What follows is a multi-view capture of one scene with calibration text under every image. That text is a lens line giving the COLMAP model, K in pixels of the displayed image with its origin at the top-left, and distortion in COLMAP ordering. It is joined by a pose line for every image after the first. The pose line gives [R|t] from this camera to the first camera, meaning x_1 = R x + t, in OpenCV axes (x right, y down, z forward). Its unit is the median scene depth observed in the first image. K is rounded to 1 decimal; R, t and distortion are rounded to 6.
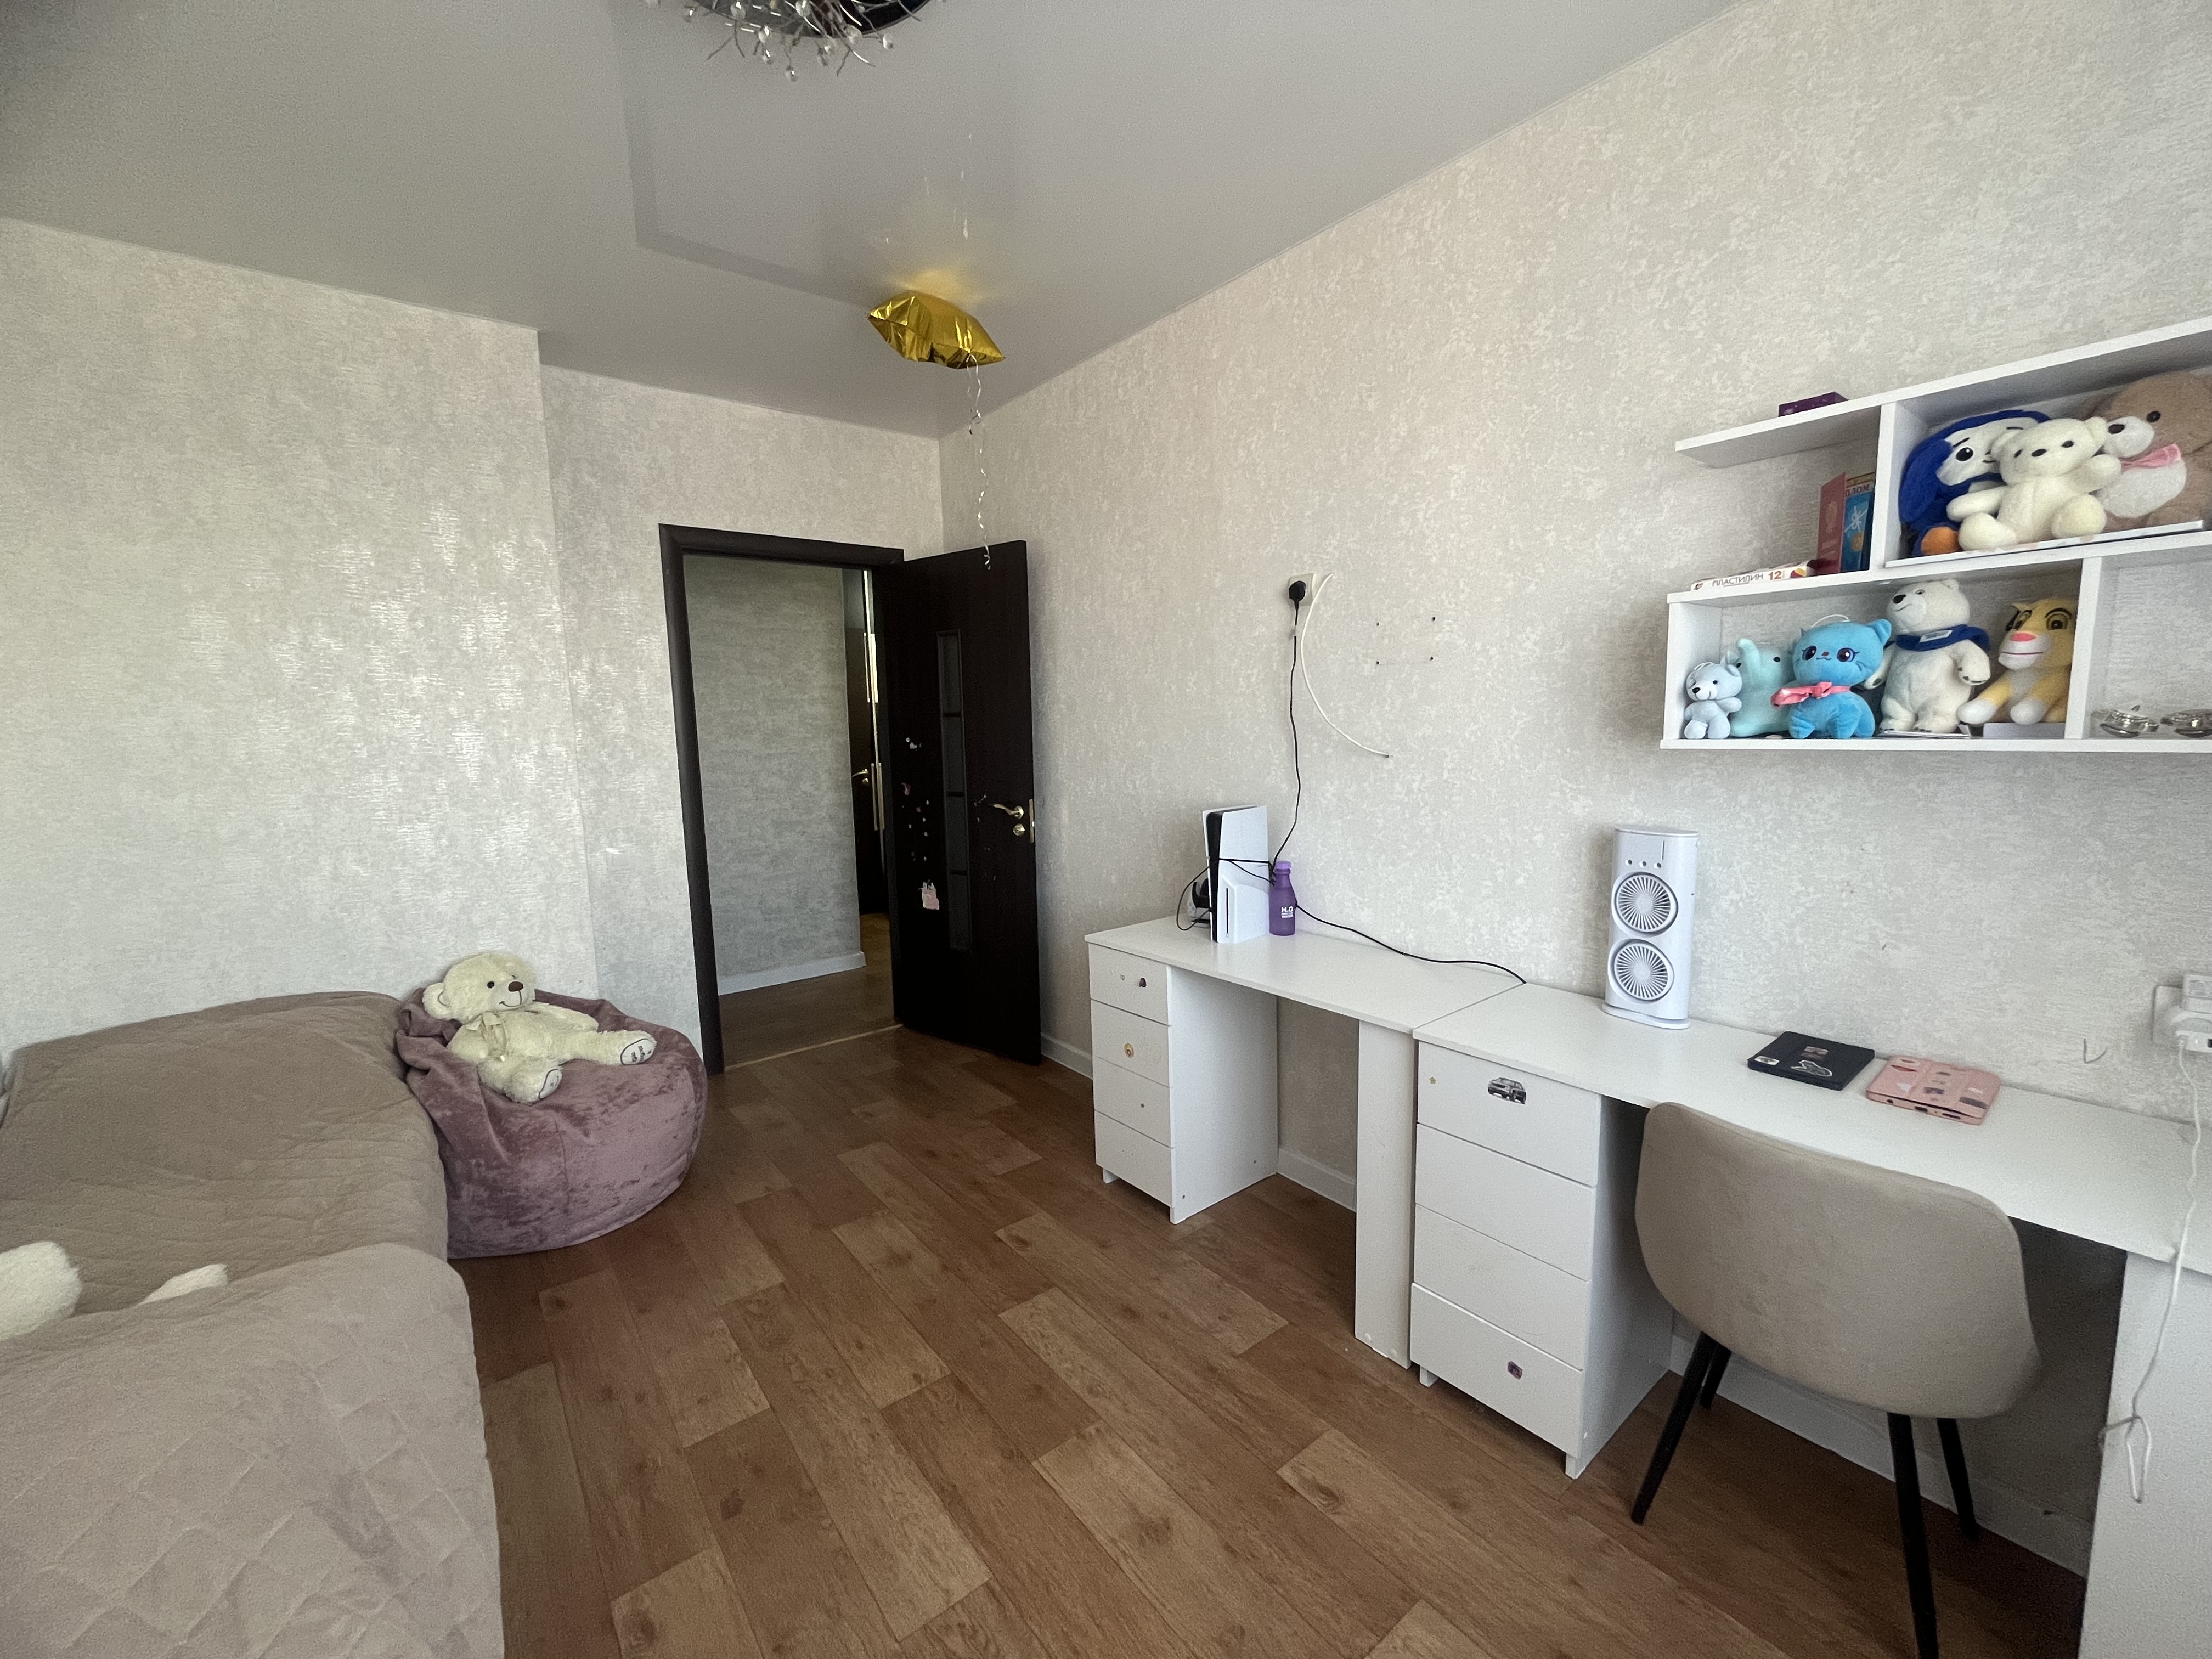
lens RADIAL K [[894.7, 0, 1107.3], [0, 894.7, 832.9], [0, 0, 1]] dist [-0.004209, 0.000278]
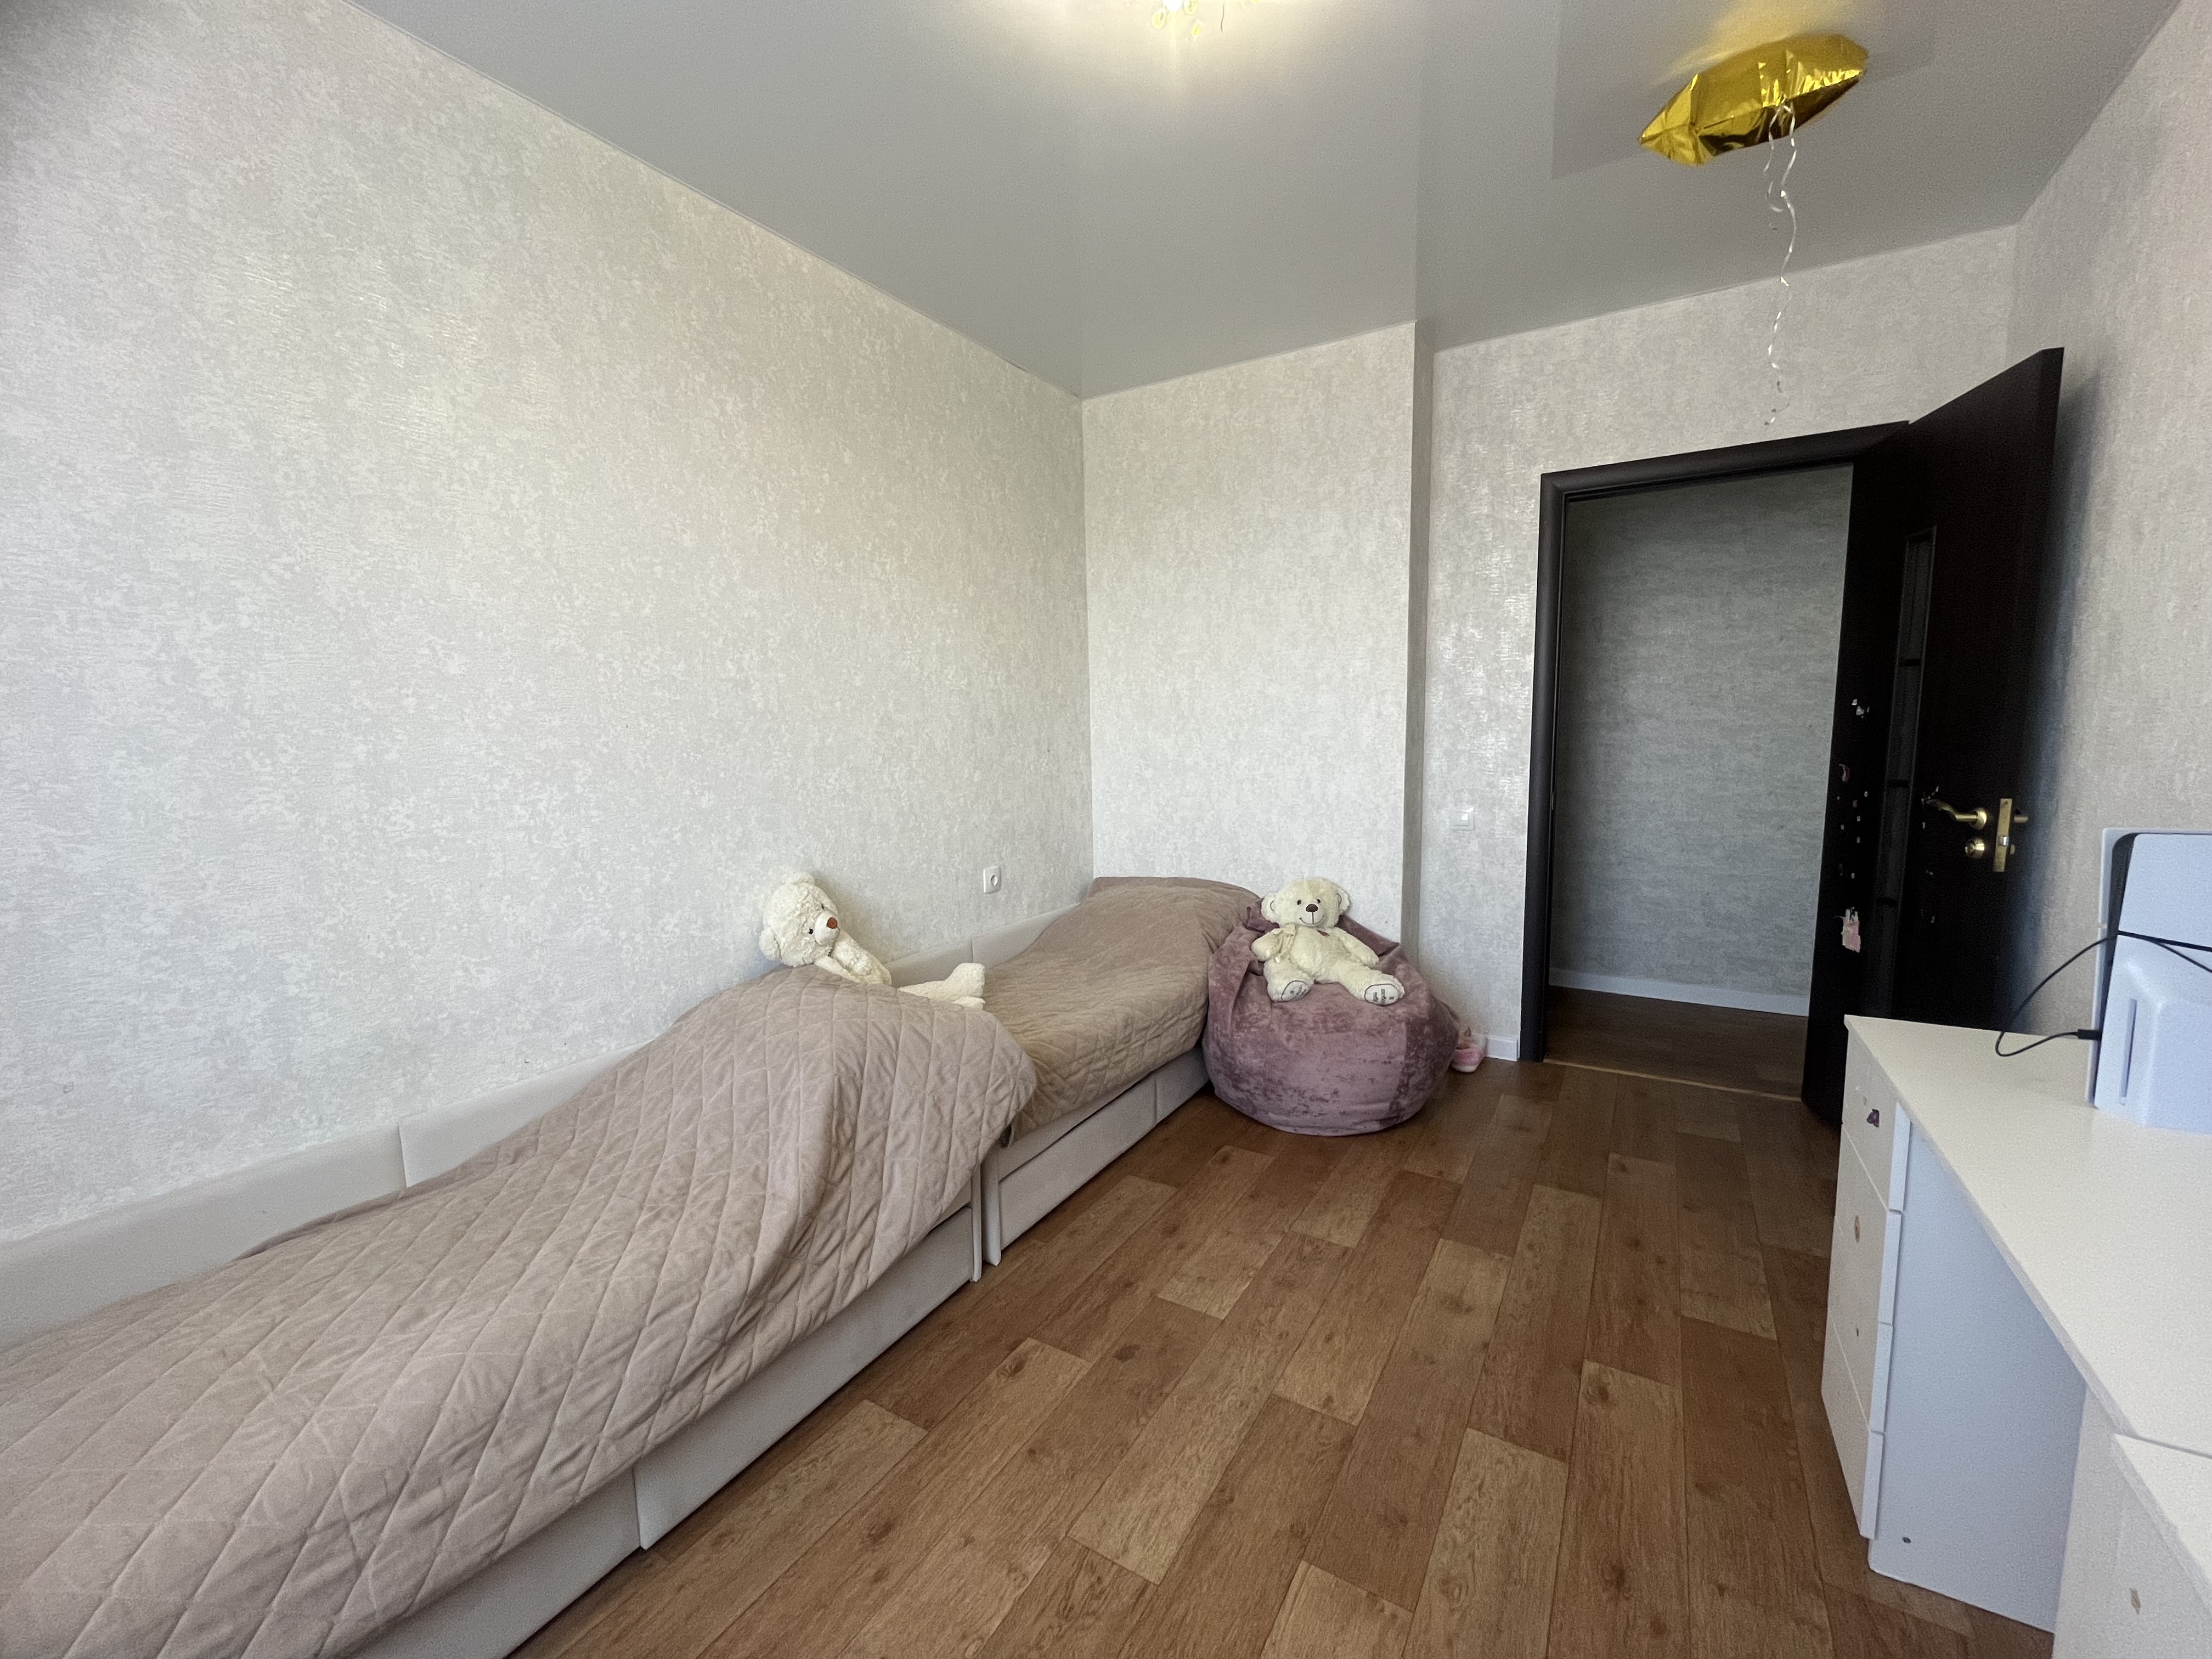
lens RADIAL K [[894.7, 0, 1101.7], [0, 894.7, 835.0], [0, 0, 1]] dist [-0.004209, 0.000278]
pose [[0.347285, 0.127484, -0.929054, 0.343929], [-0.108757, 0.989507, 0.095125, -0.006809], [0.931432, 0.068006, 0.357505, 0.320602]]
